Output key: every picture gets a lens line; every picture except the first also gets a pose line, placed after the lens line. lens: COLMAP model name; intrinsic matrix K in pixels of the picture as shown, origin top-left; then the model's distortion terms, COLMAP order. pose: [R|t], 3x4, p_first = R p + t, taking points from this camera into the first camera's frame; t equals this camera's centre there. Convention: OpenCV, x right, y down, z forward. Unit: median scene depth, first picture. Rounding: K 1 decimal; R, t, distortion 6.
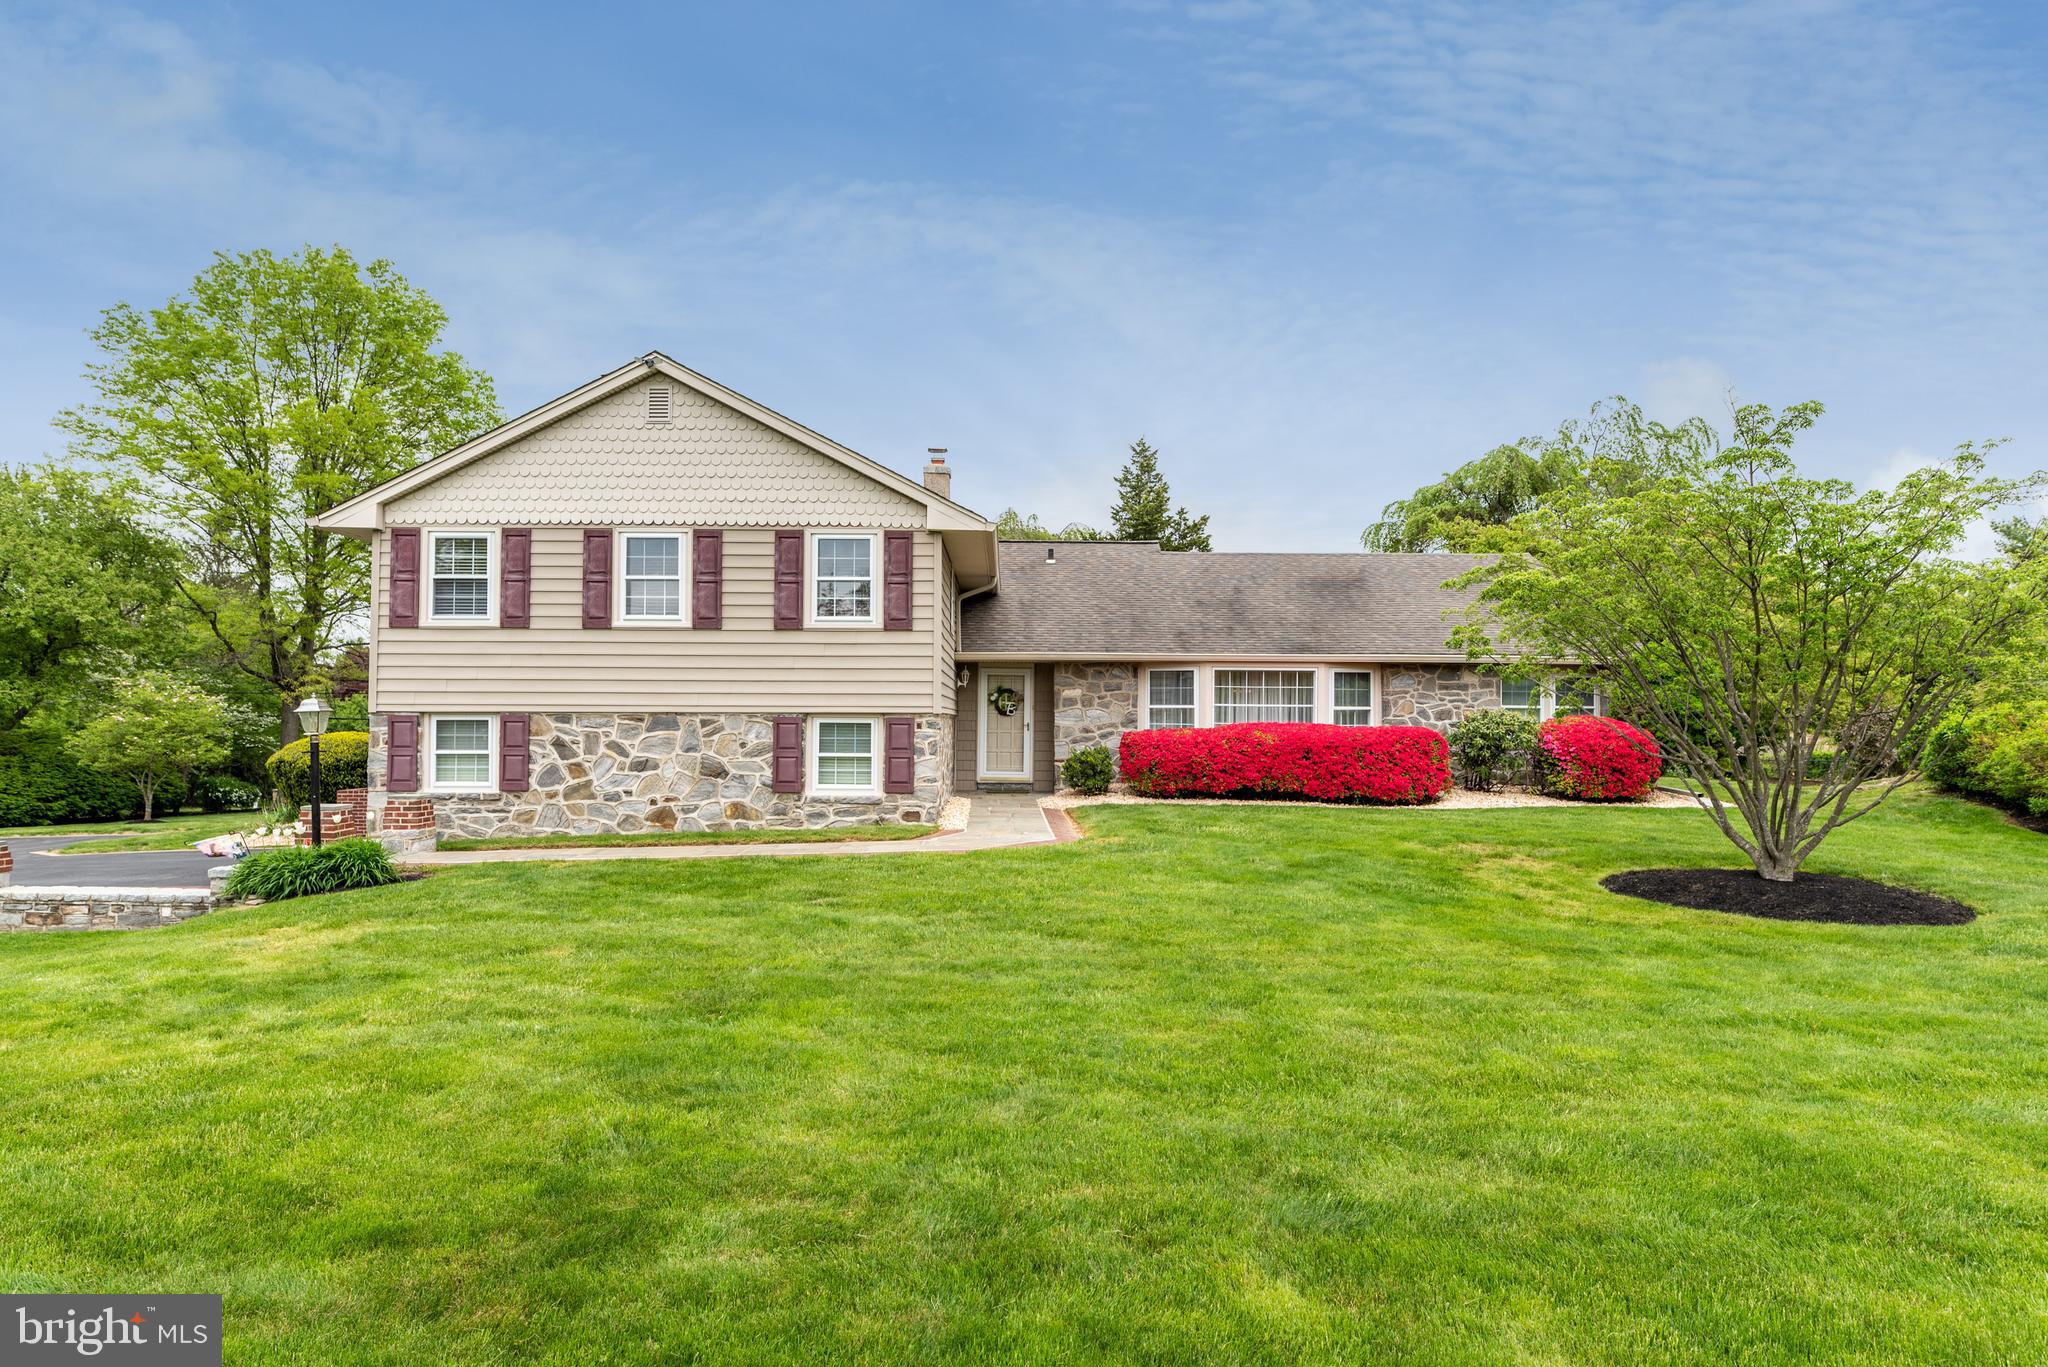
lens RADIAL K [[1174.7, 0, 1022.3], [0, 1174.7, 693.9], [0, 0, 1]] dist [-0.001207, 0.000465]
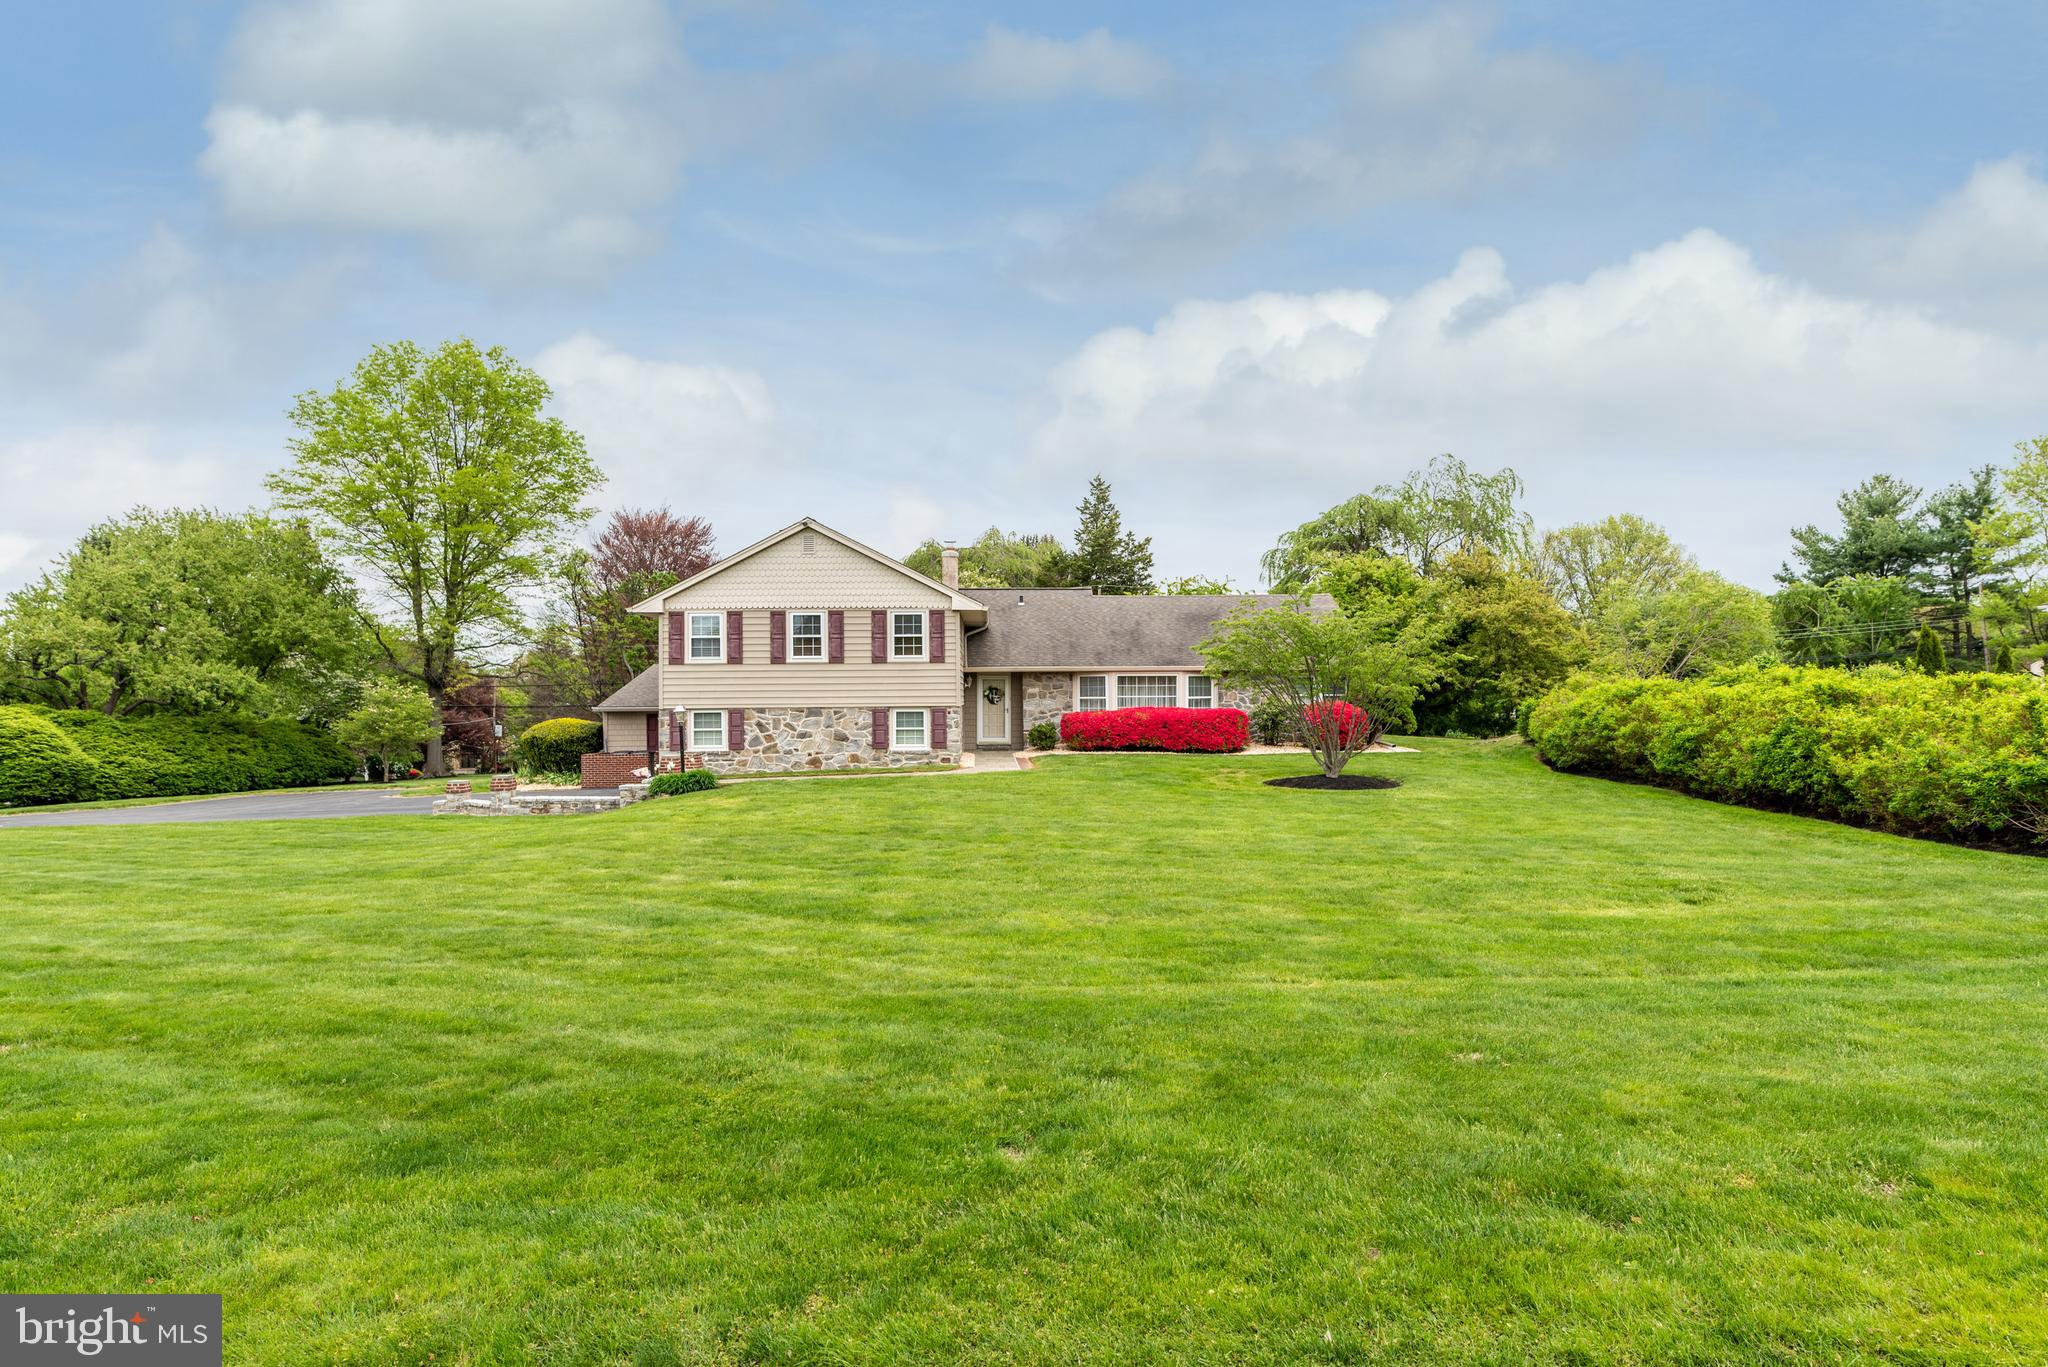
lens RADIAL K [[1174.7, 0, 1022.3], [0, 1174.7, 693.9], [0, 0, 1]] dist [-0.001207, 0.000465]
pose [[0.999848, -0.012064, 0.012597, 0.006994], [0.011782, 0.999683, 0.022237, -0.044041], [-0.012861, -0.022085, 0.999673, -0.898283]]
